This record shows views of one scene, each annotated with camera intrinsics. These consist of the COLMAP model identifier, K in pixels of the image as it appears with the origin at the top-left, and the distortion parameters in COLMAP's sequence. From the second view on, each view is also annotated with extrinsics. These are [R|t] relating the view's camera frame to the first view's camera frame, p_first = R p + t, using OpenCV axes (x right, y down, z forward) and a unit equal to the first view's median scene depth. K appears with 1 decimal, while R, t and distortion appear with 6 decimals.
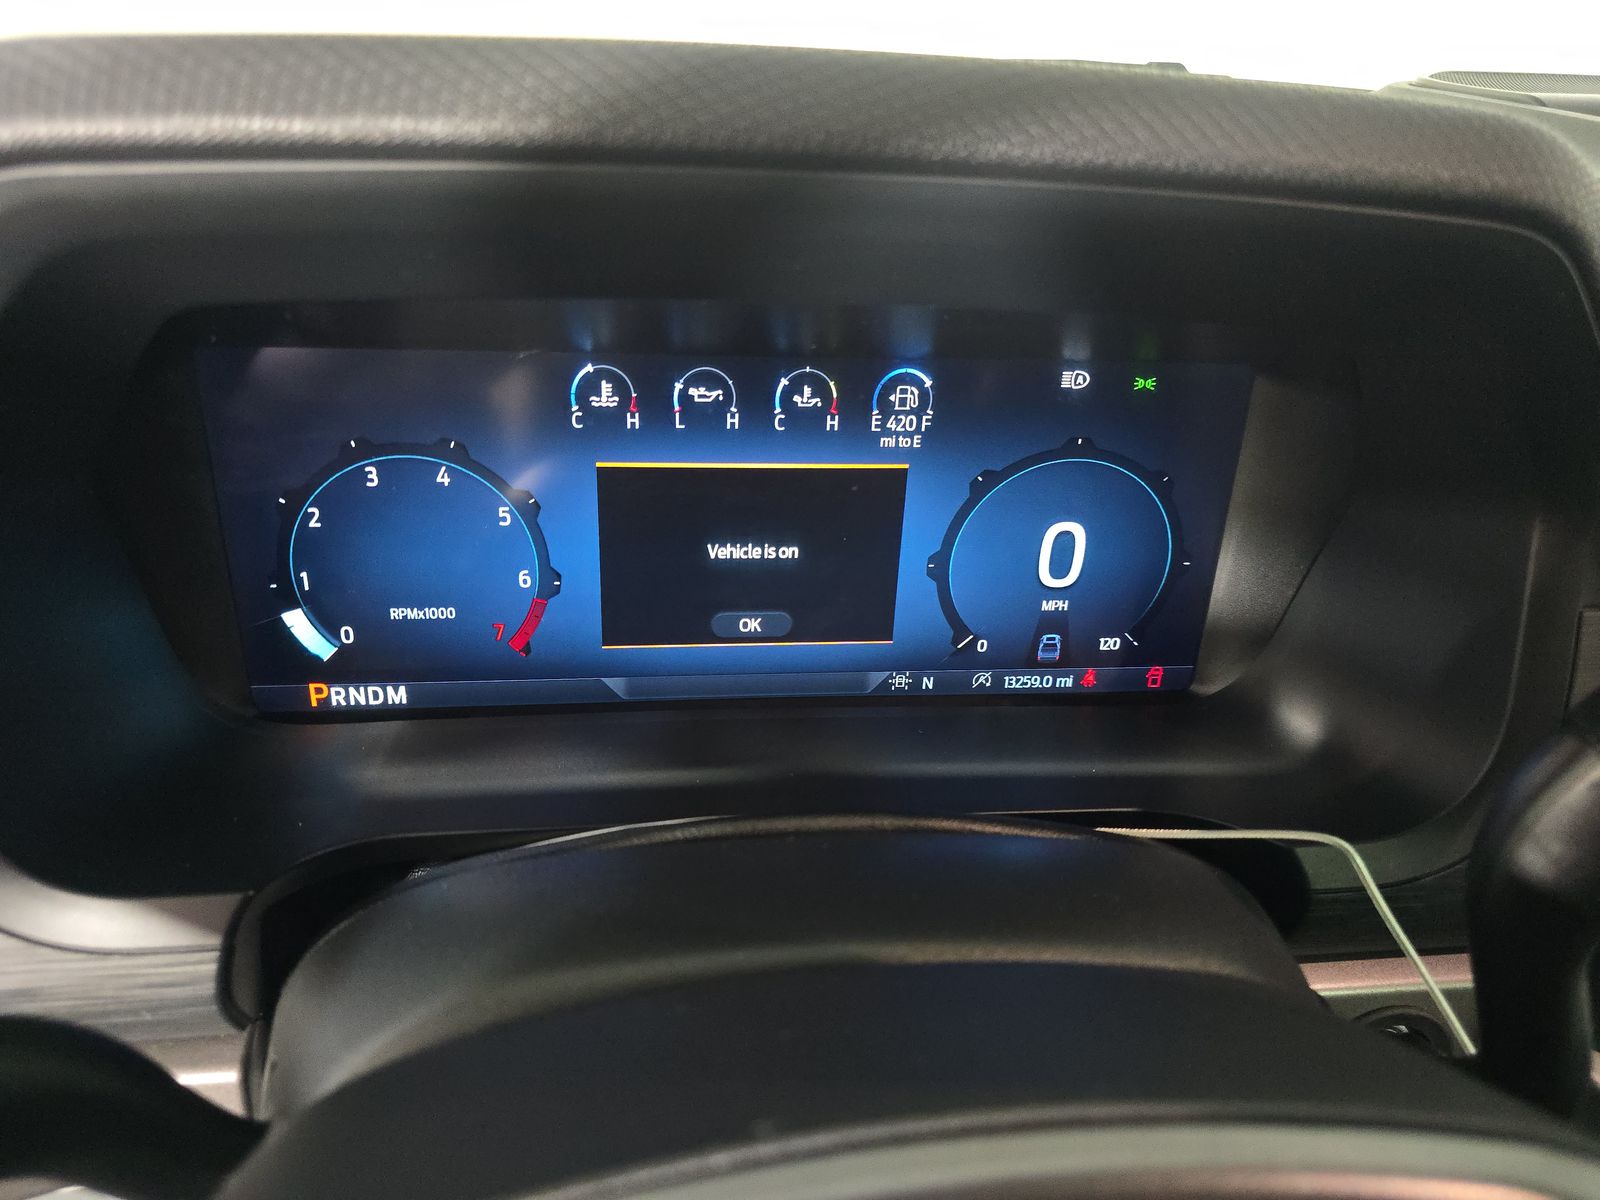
lens RADIAL K [[1087.3, 0, 796.8], [0, 1087.3, 608.0], [0, 0, 1]] dist [0.040382, -0.031251]
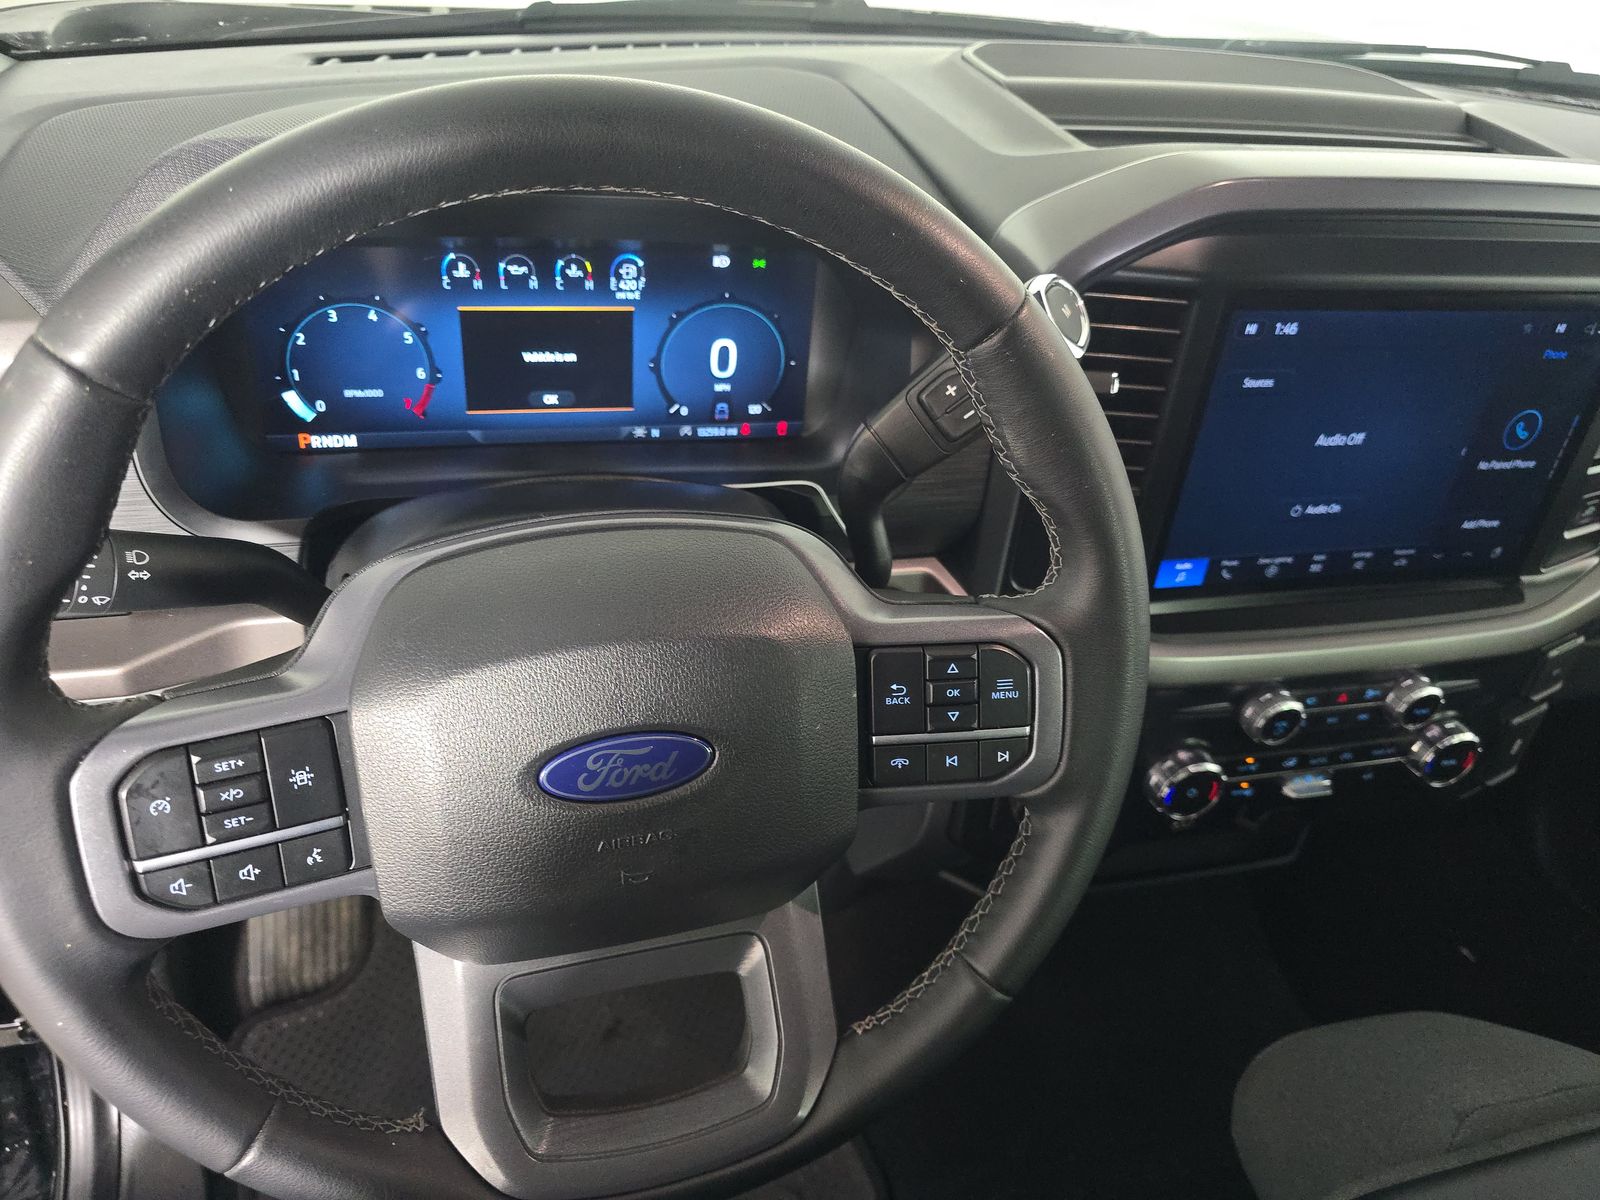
lens RADIAL K [[1087.3, 0, 786.2], [0, 1087.3, 596.2], [0, 0, 1]] dist [0.040382, -0.031251]
pose [[0.990817, -0.037337, 0.129953, 0.100864], [0.017525, 0.988472, 0.150386, 0.076238], [-0.134070, -0.146727, 0.980049, -0.910344]]
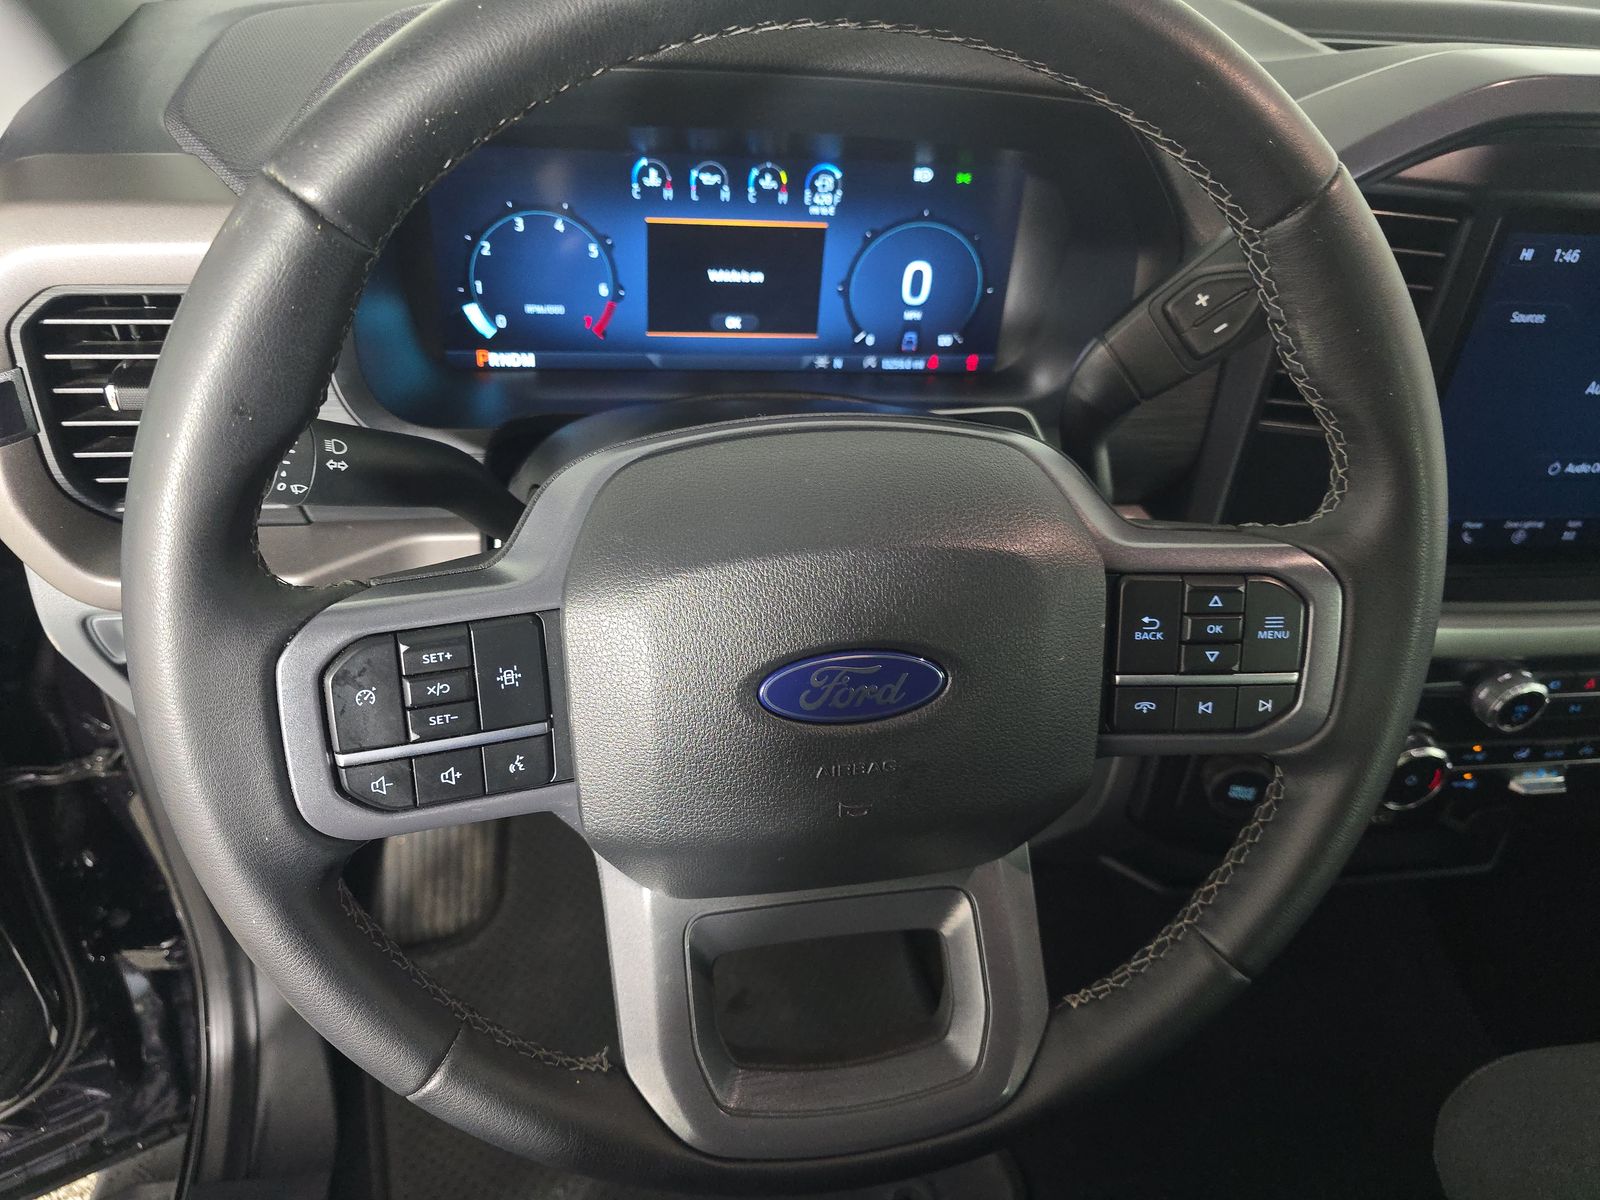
lens RADIAL K [[1087.3, 0, 788.9], [0, 1087.3, 596.3], [0, 0, 1]] dist [0.040382, -0.031251]
pose [[0.999041, 0.003862, 0.043624, -0.030053], [-0.010694, 0.987462, 0.157493, 0.177028], [-0.042468, -0.157808, 0.986556, -0.792509]]
